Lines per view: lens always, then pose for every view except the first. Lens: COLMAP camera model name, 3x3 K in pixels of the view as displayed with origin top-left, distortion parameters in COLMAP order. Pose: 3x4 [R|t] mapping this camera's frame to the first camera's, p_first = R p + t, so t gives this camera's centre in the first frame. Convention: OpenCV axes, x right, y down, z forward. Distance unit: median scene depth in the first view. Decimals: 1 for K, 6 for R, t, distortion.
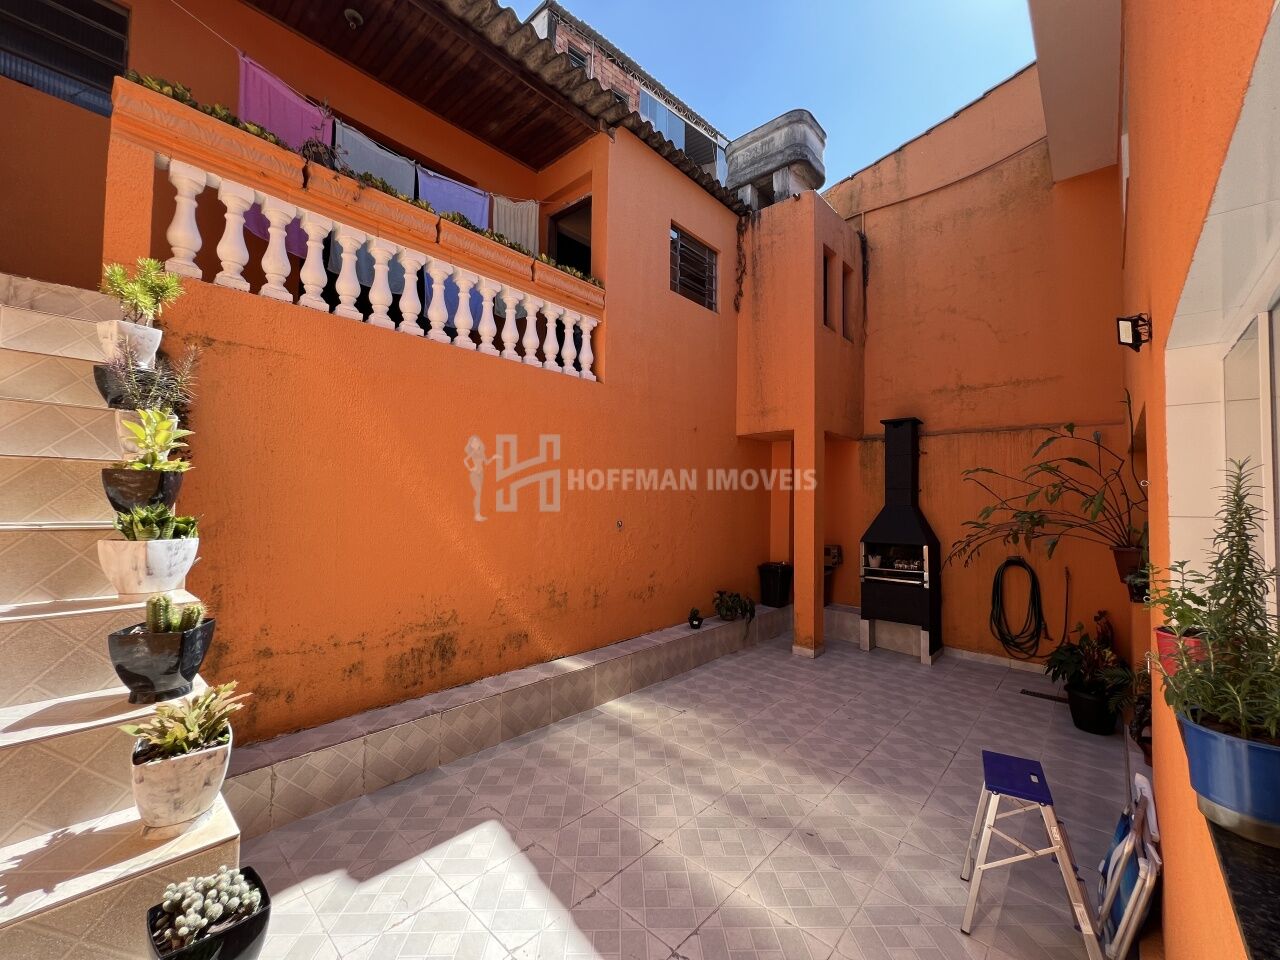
lens RADIAL K [[512.2, 0, 638.0], [0, 512.2, 479.5], [0, 0, 1]] dist [-0.000180, 0.000288]
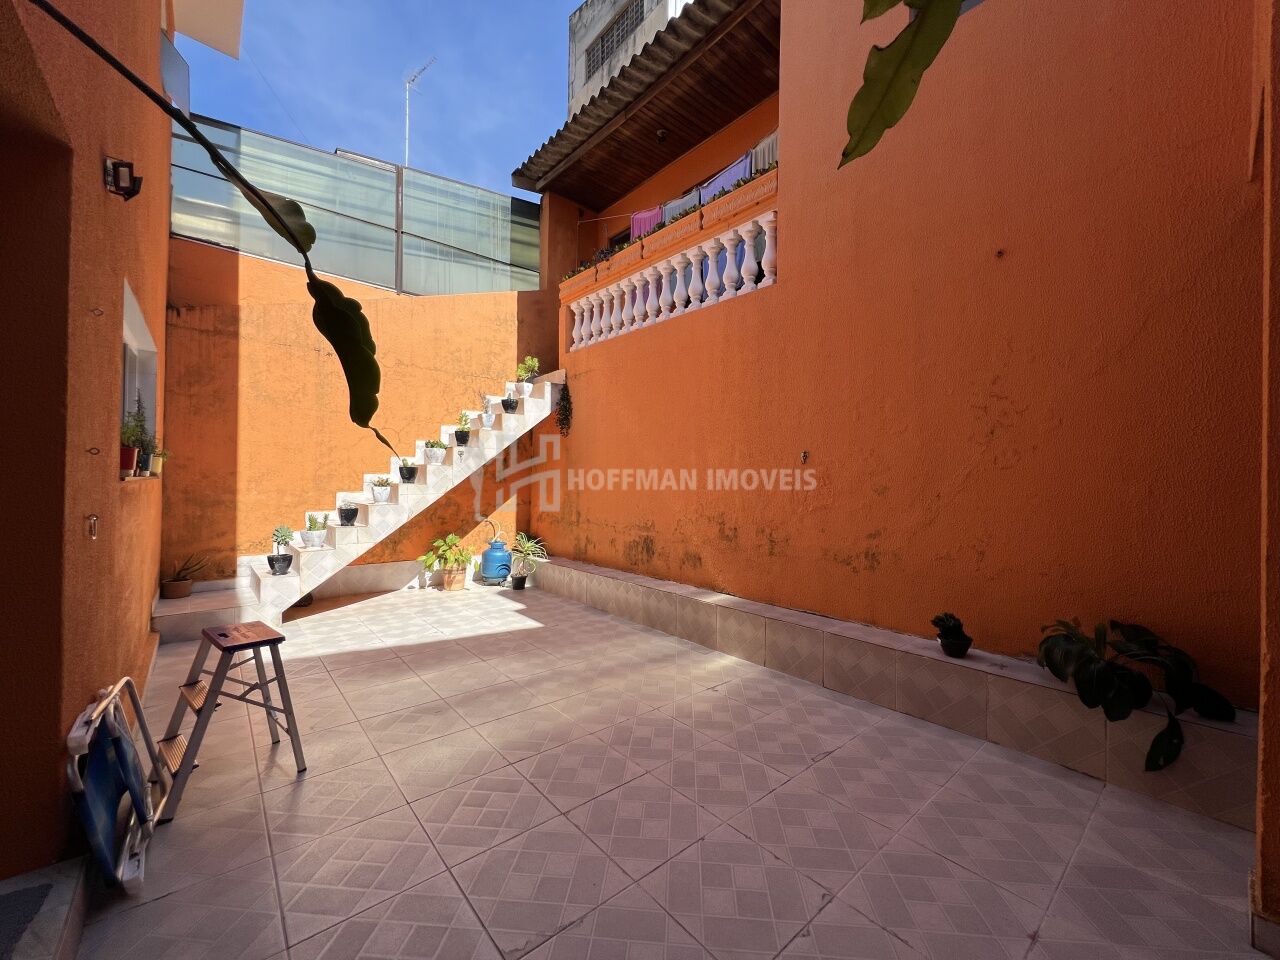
lens RADIAL K [[512.2, 0, 637.0], [0, 512.2, 480.7], [0, 0, 1]] dist [-0.000180, 0.000288]
pose [[-0.134010, -0.021226, -0.990753, 0.956623], [0.028043, 0.999289, -0.025202, 0.178848], [0.990583, -0.031161, -0.133320, 1.111730]]
